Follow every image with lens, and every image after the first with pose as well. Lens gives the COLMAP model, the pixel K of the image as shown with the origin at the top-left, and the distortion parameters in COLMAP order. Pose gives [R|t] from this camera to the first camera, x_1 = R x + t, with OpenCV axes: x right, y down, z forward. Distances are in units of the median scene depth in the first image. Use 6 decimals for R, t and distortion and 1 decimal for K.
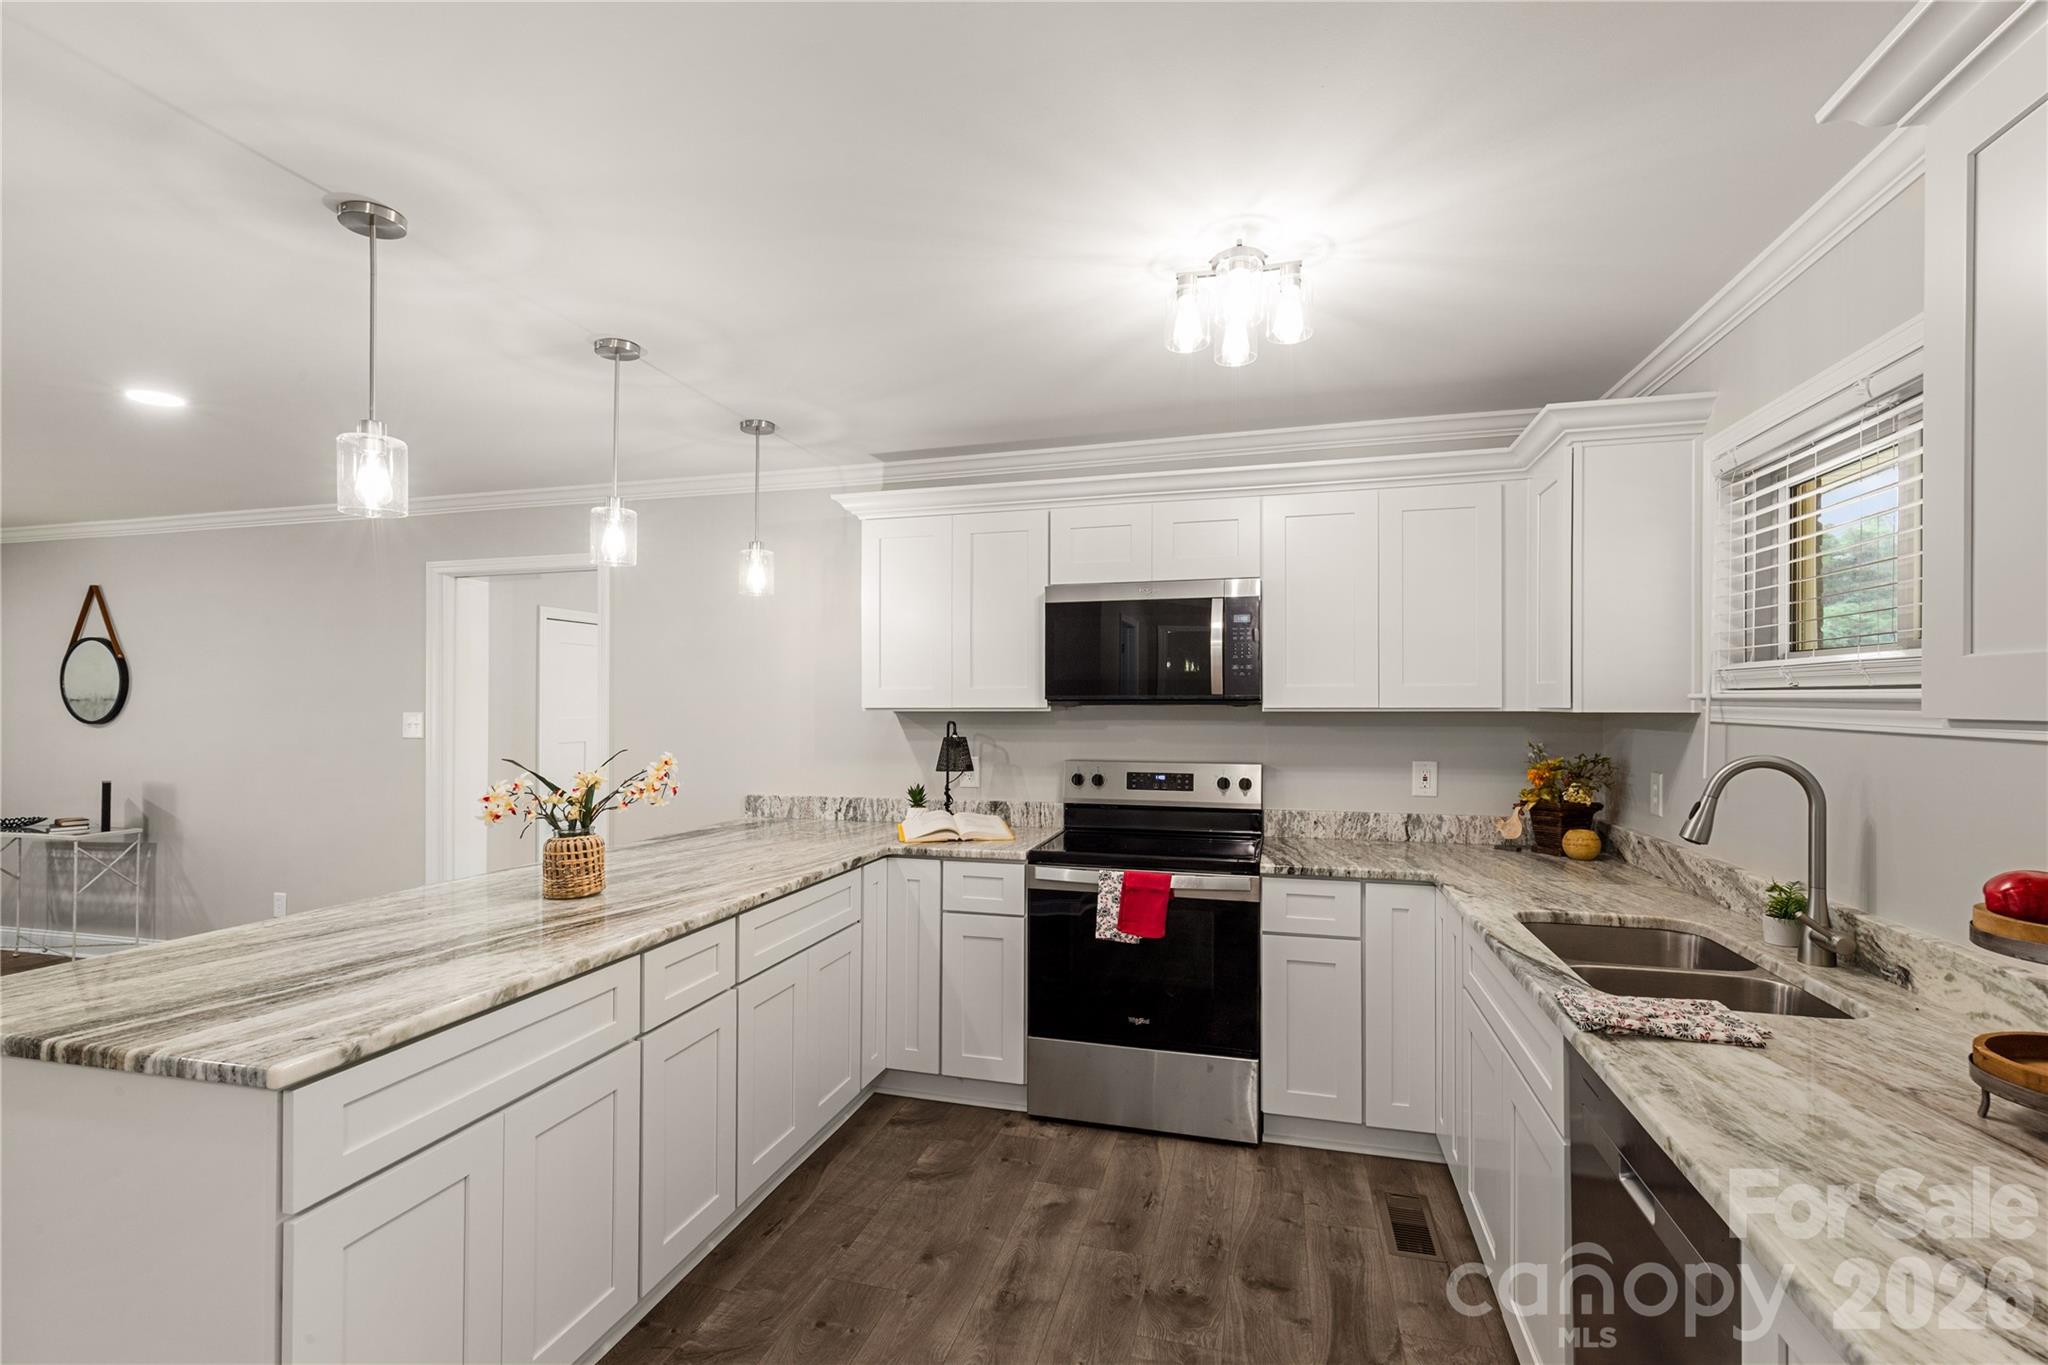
lens RADIAL K [[951.2, 0, 1027.5], [0, 951.2, 696.0], [0, 0, 1]] dist [0.004371, 0.001026]
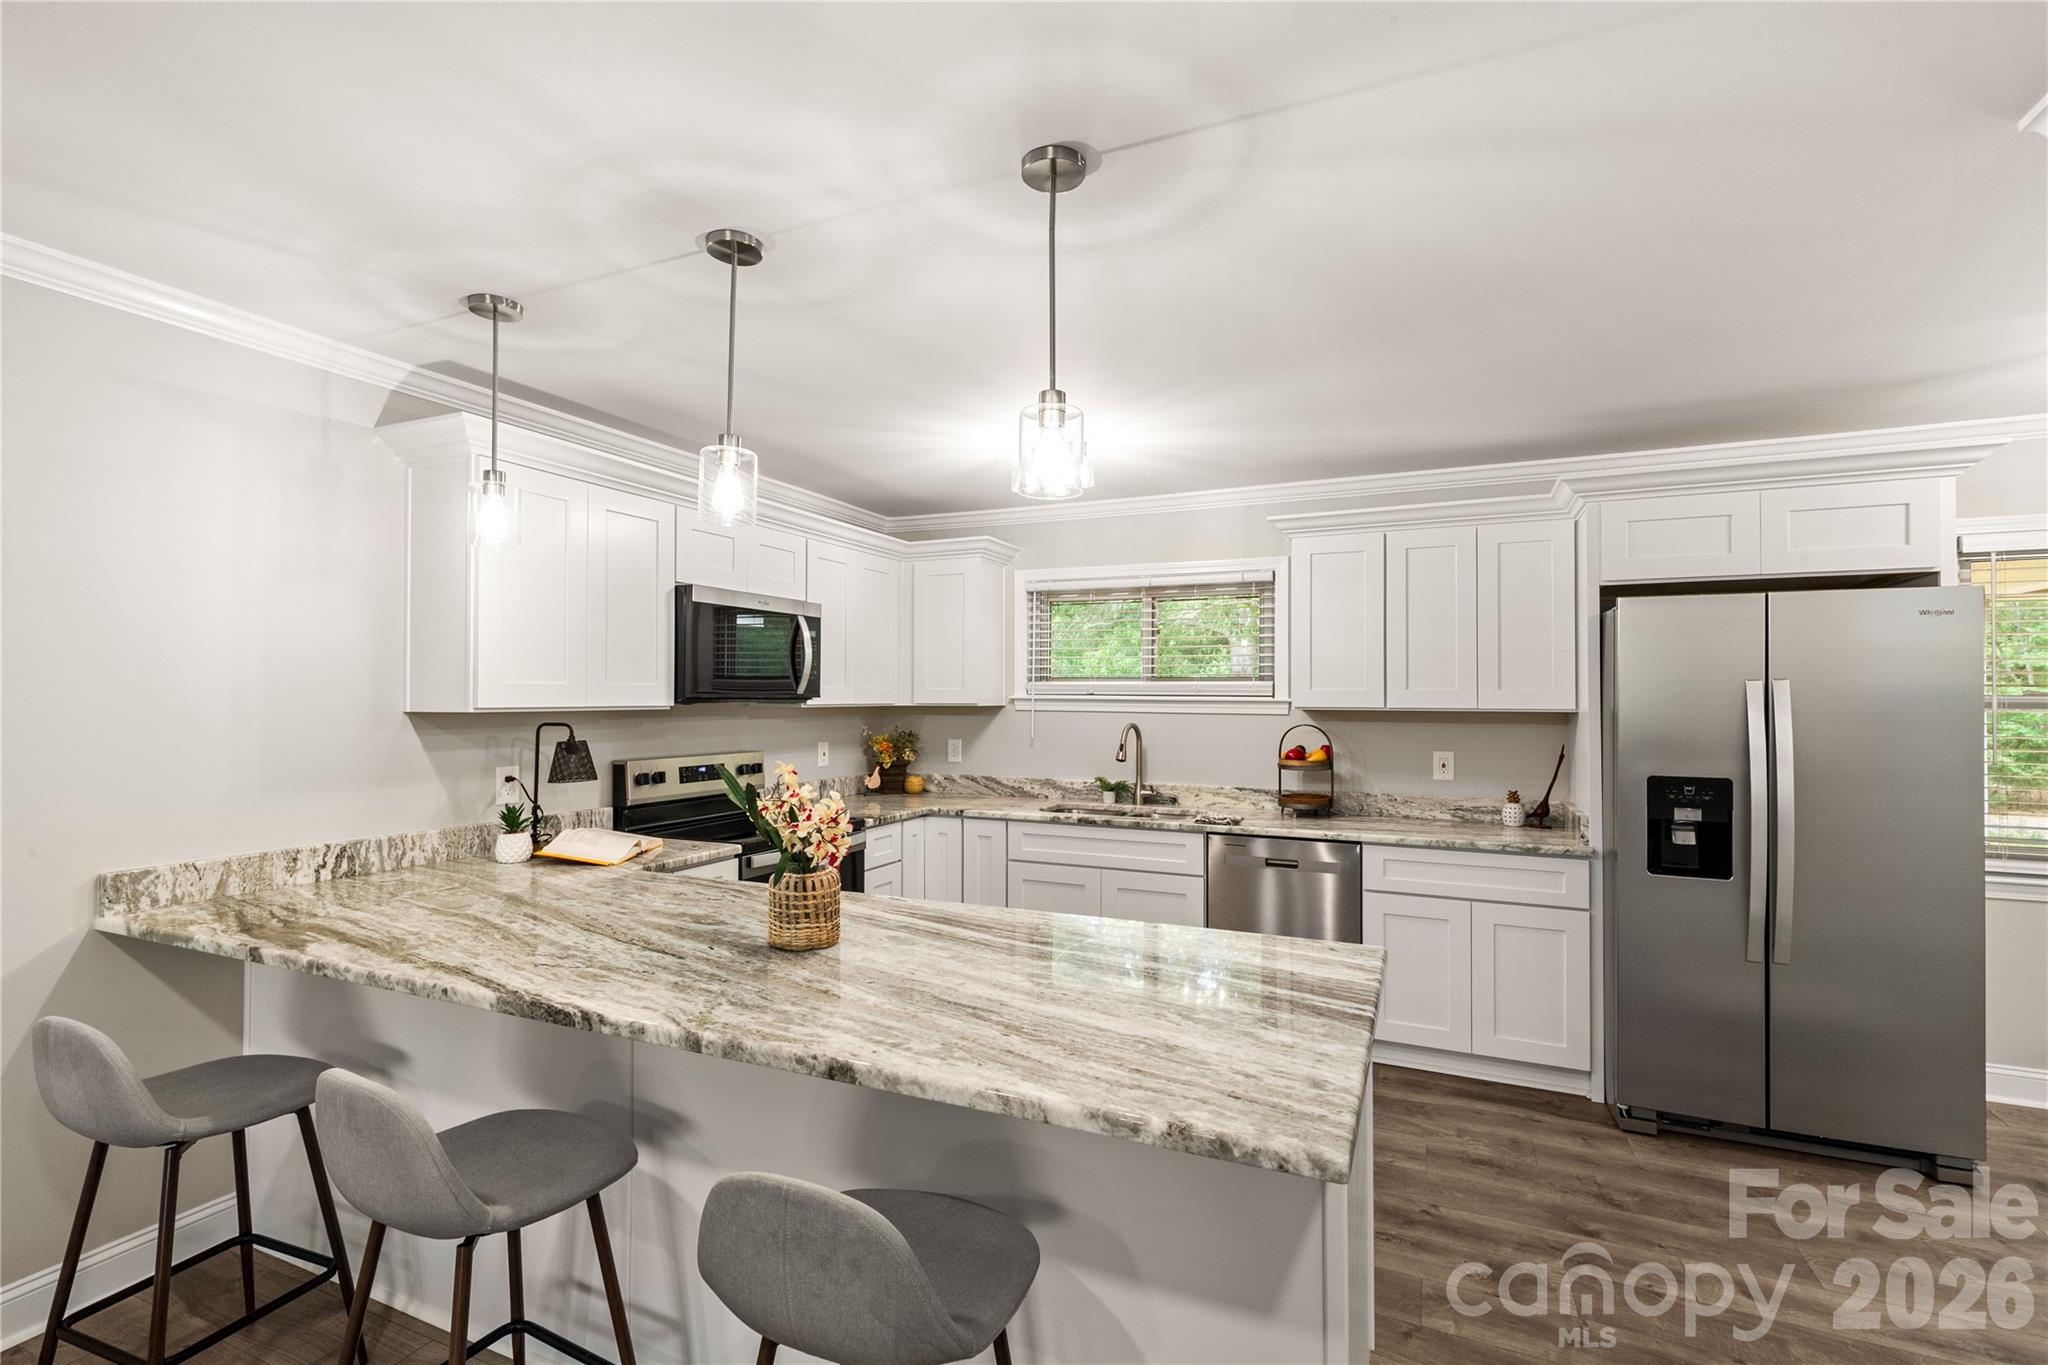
lens RADIAL K [[923.3, 0, 1010.3], [0, 923.3, 680.7], [0, 0, 1]] dist [0.003429, 0.000073]
pose [[0.155011, 0.019585, 0.987719, -0.839651], [-0.011180, 0.999774, -0.018070, -0.000271], [-0.987849, -0.008241, 0.155195, 0.489254]]
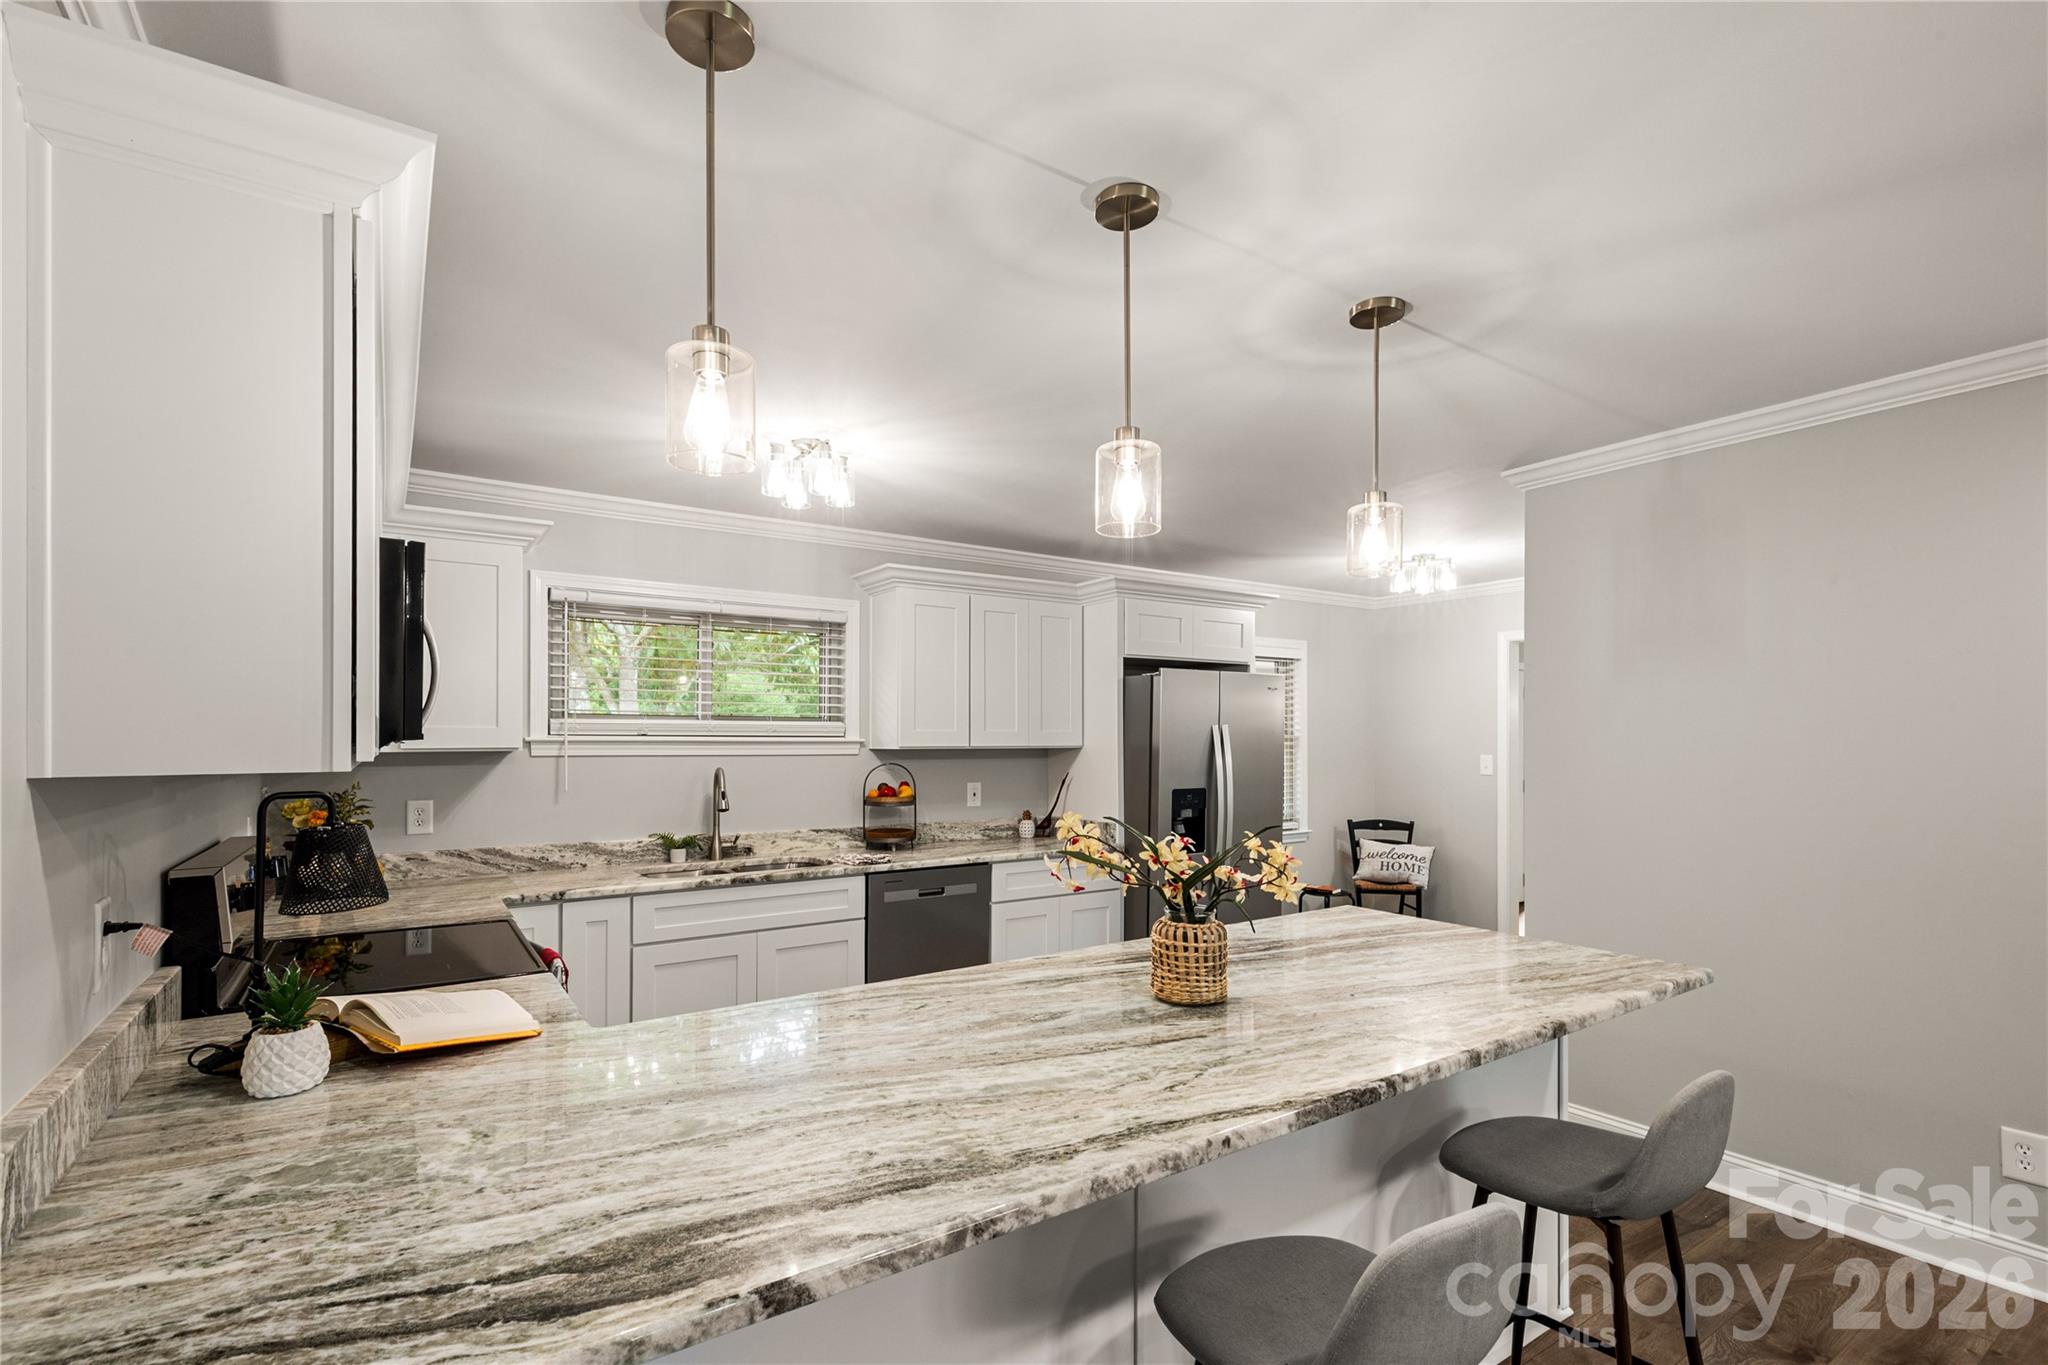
lens RADIAL K [[949.4, 0, 1028.9], [0, 949.4, 742.1], [0, 0, 1]] dist [0.015634, -0.000020]
pose [[-0.765900, 0.000844, 0.642959, -0.594329], [-0.001721, 0.999993, -0.003362, 0.005252], [-0.642957, -0.003681, -0.765893, 1.145492]]
